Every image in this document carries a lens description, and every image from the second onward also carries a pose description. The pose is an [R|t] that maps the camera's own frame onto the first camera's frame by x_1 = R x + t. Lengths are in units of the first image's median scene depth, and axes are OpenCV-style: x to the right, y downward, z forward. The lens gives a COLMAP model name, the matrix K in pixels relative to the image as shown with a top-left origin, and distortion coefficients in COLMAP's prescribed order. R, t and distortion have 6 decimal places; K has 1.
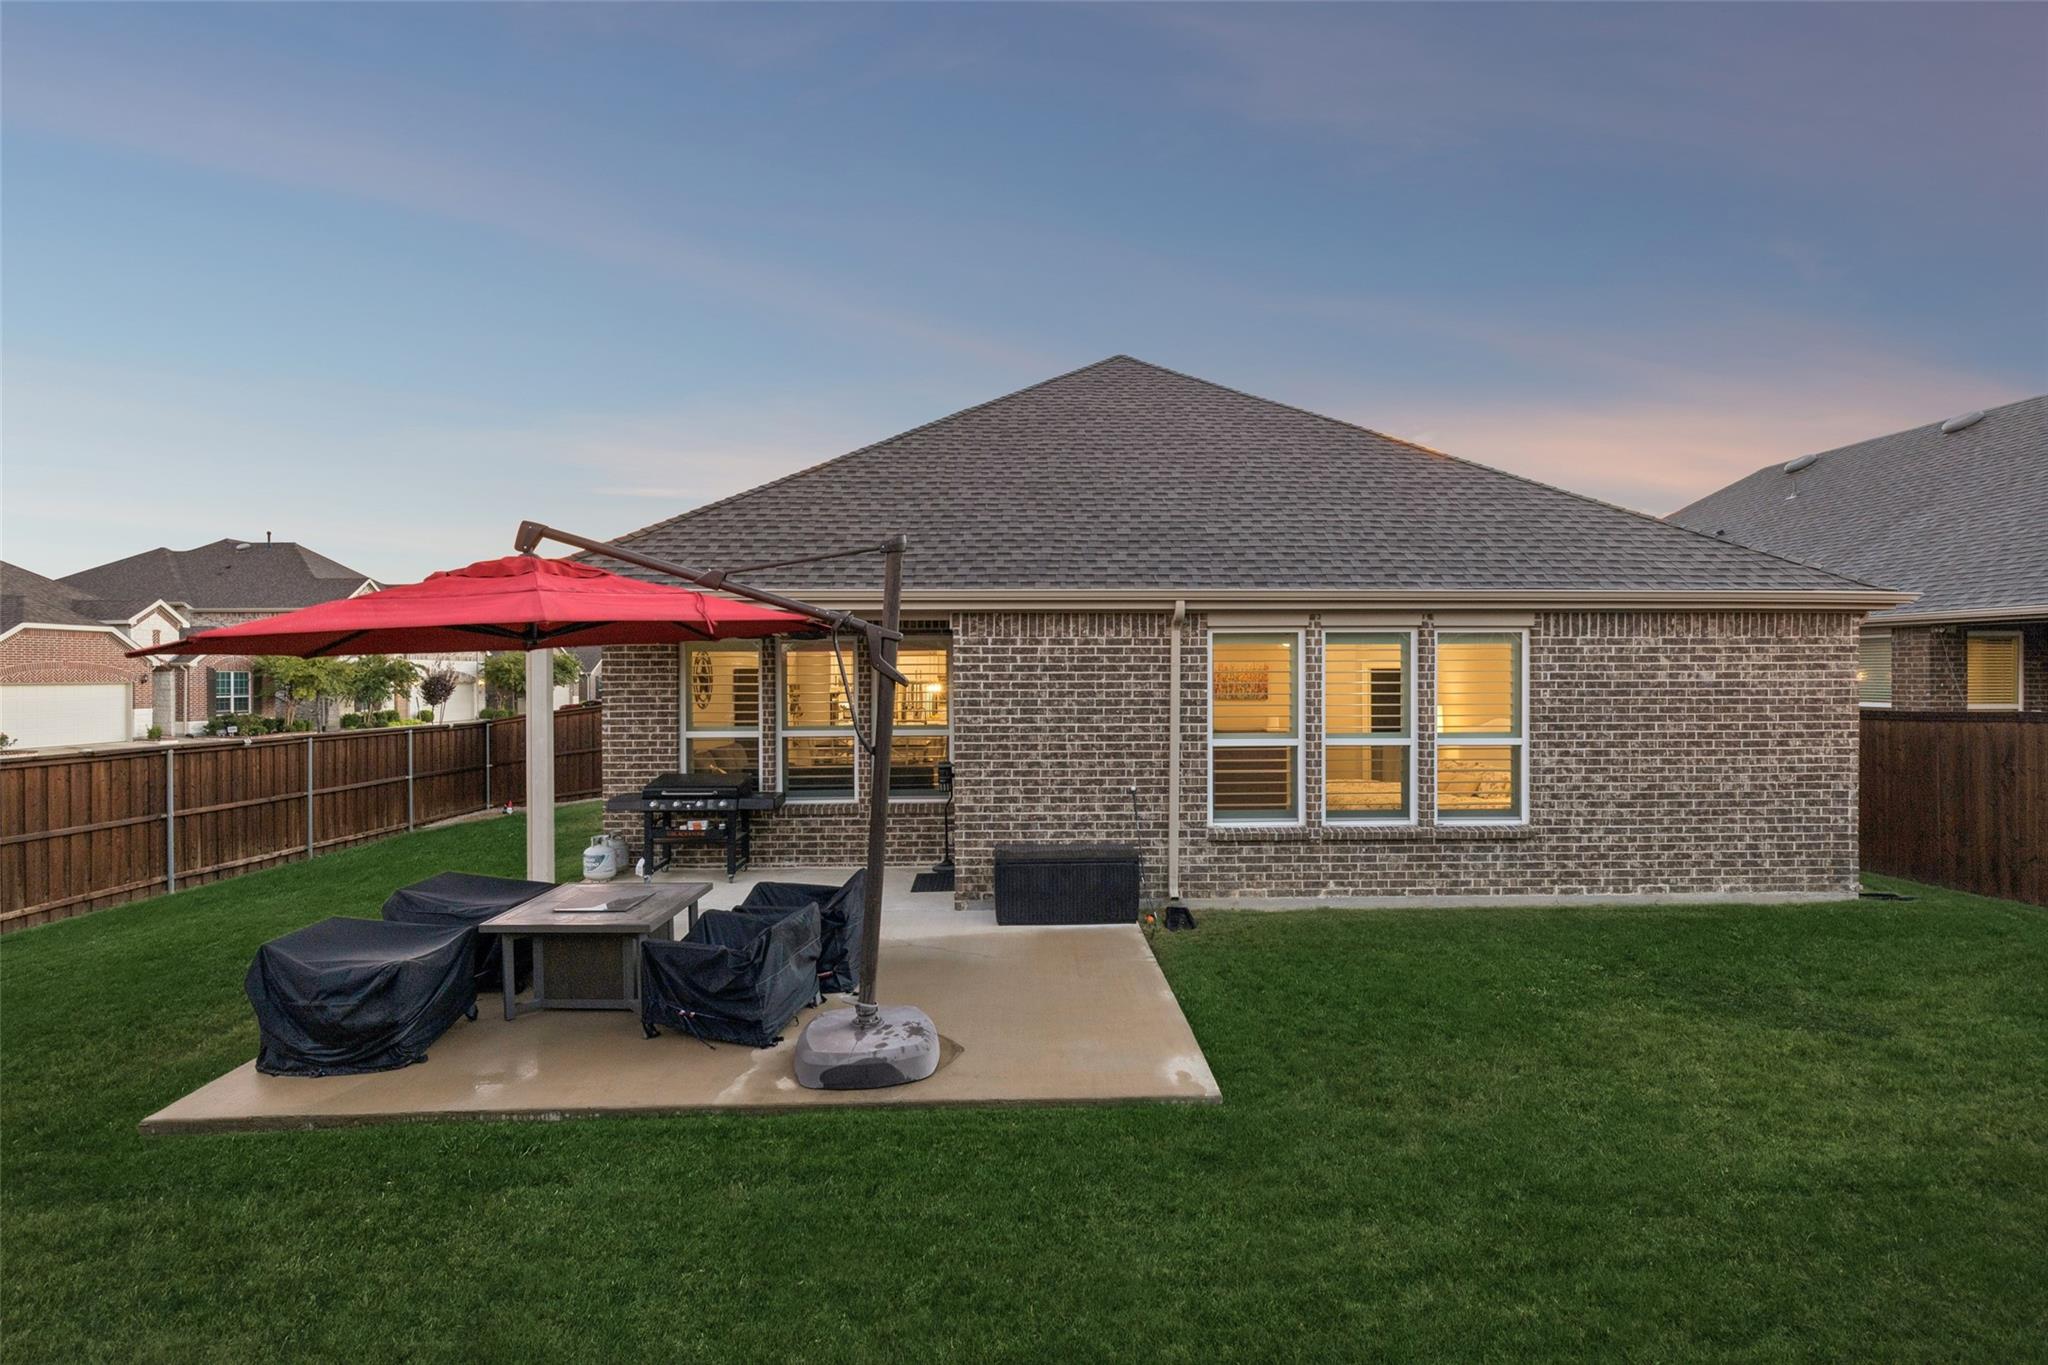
lens RADIAL K [[967.2, 0, 1025.4], [0, 967.2, 684.2], [0, 0, 1]] dist [0.000617, -0.000133]
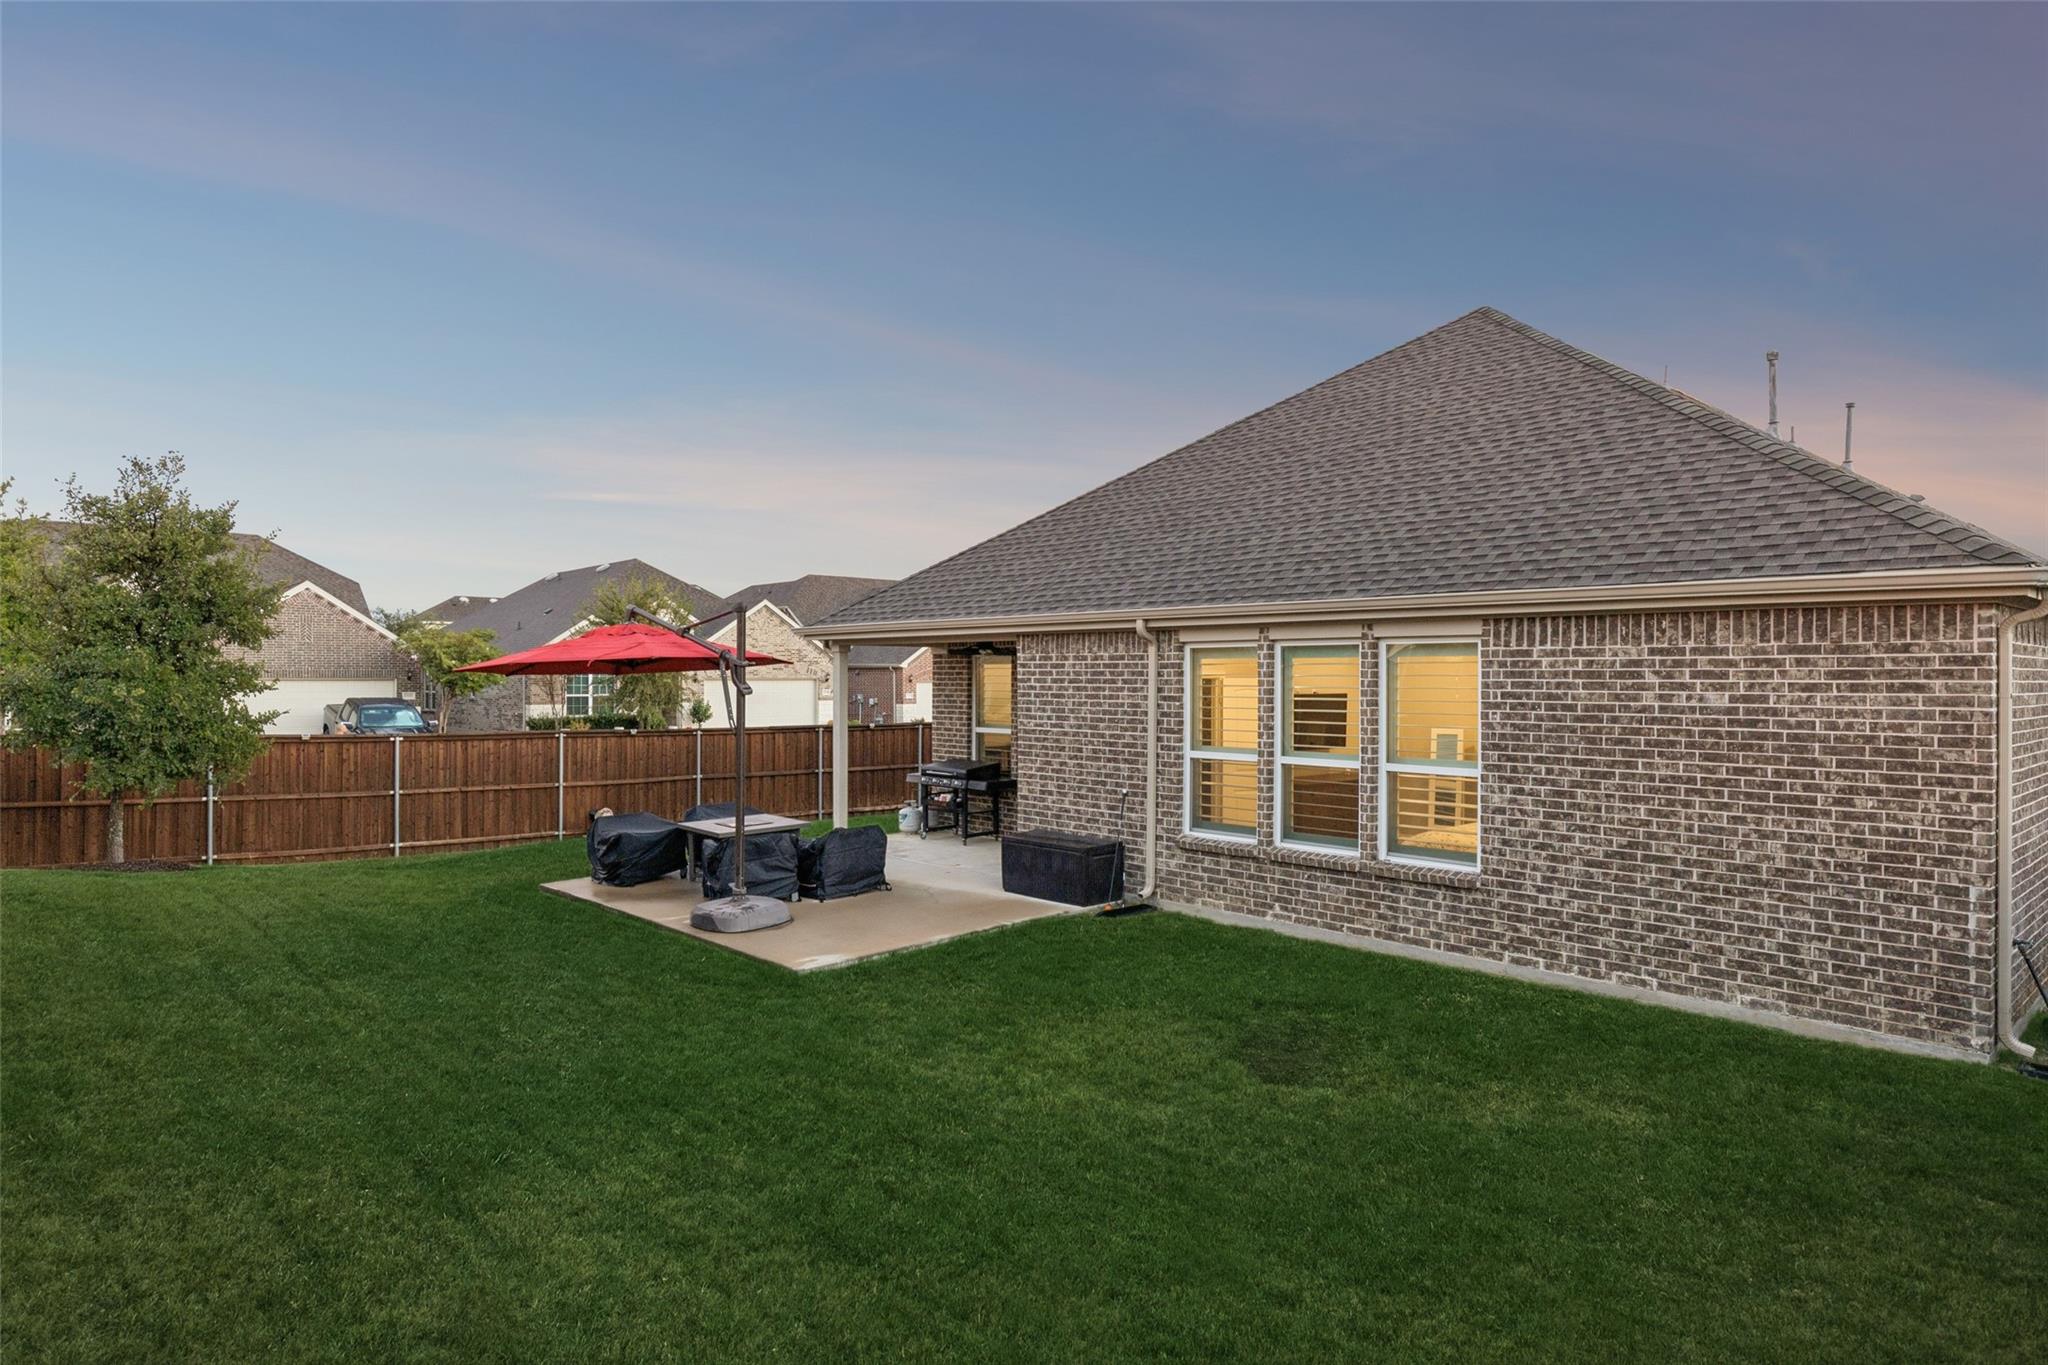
lens RADIAL K [[1169.0, 0, 1024.2], [0, 1169.0, 678.9], [0, 0, 1]] dist [0.004533, 0.000408]
pose [[0.658084, 0.006699, -0.752915, 1.022497], [-0.010733, 0.999942, -0.000484, -0.017567], [0.752868, 0.008399, 0.658118, 0.040810]]
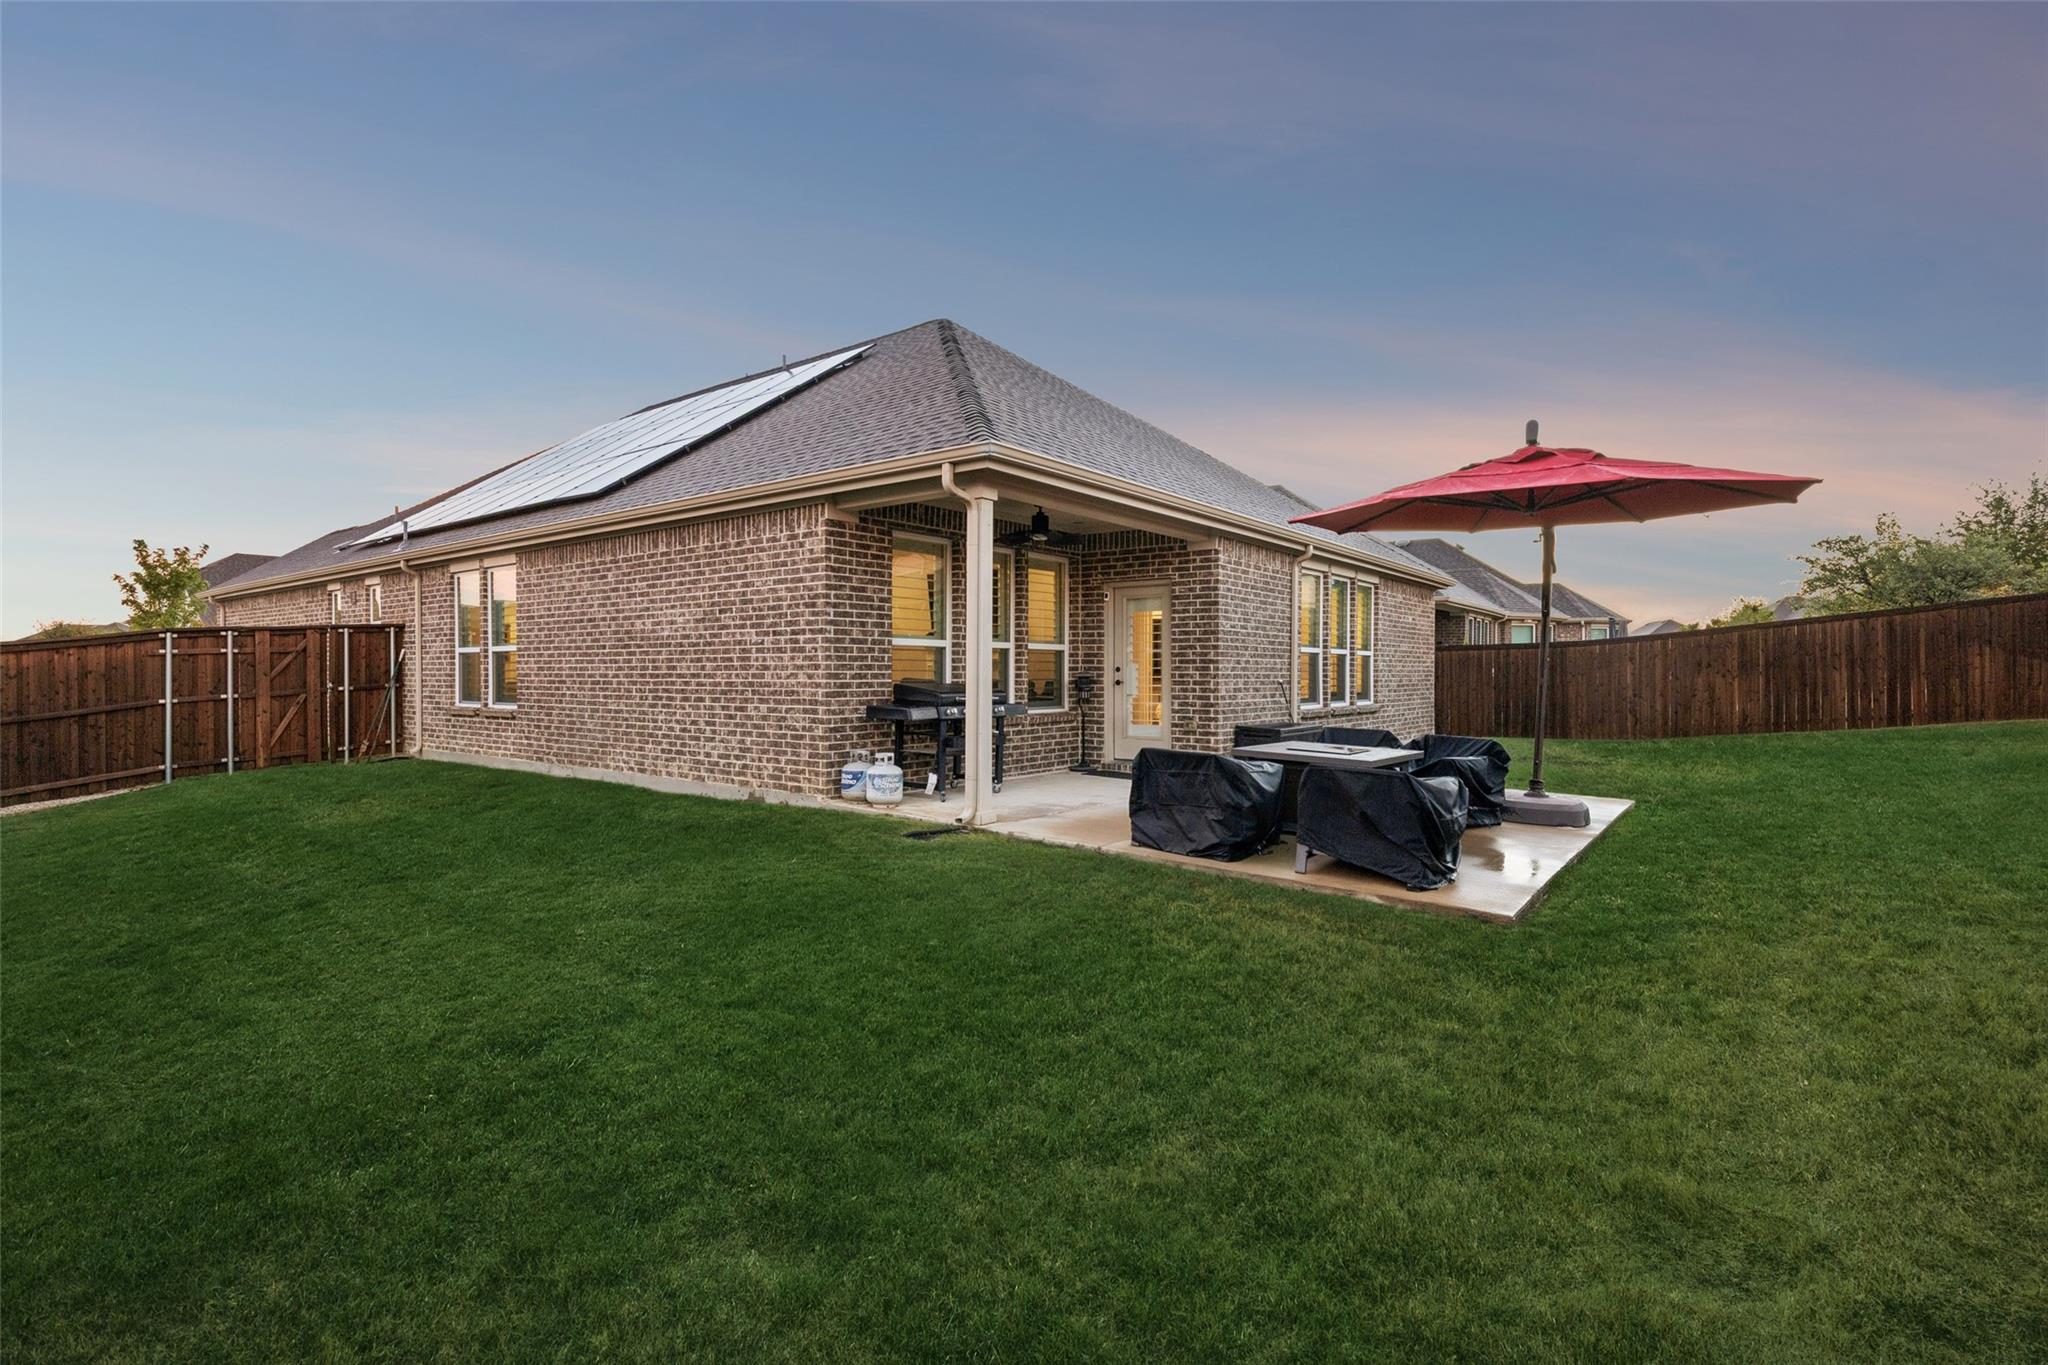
lens RADIAL K [[967.2, 0, 1028.6], [0, 967.2, 678.3], [0, 0, 1]] dist [0.000617, -0.000133]
pose [[0.627872, 0.000601, 0.778317, -1.149675], [0.000751, 0.999999, -0.001378, 0.104627], [-0.778316, 0.001449, 0.627871, 0.420956]]
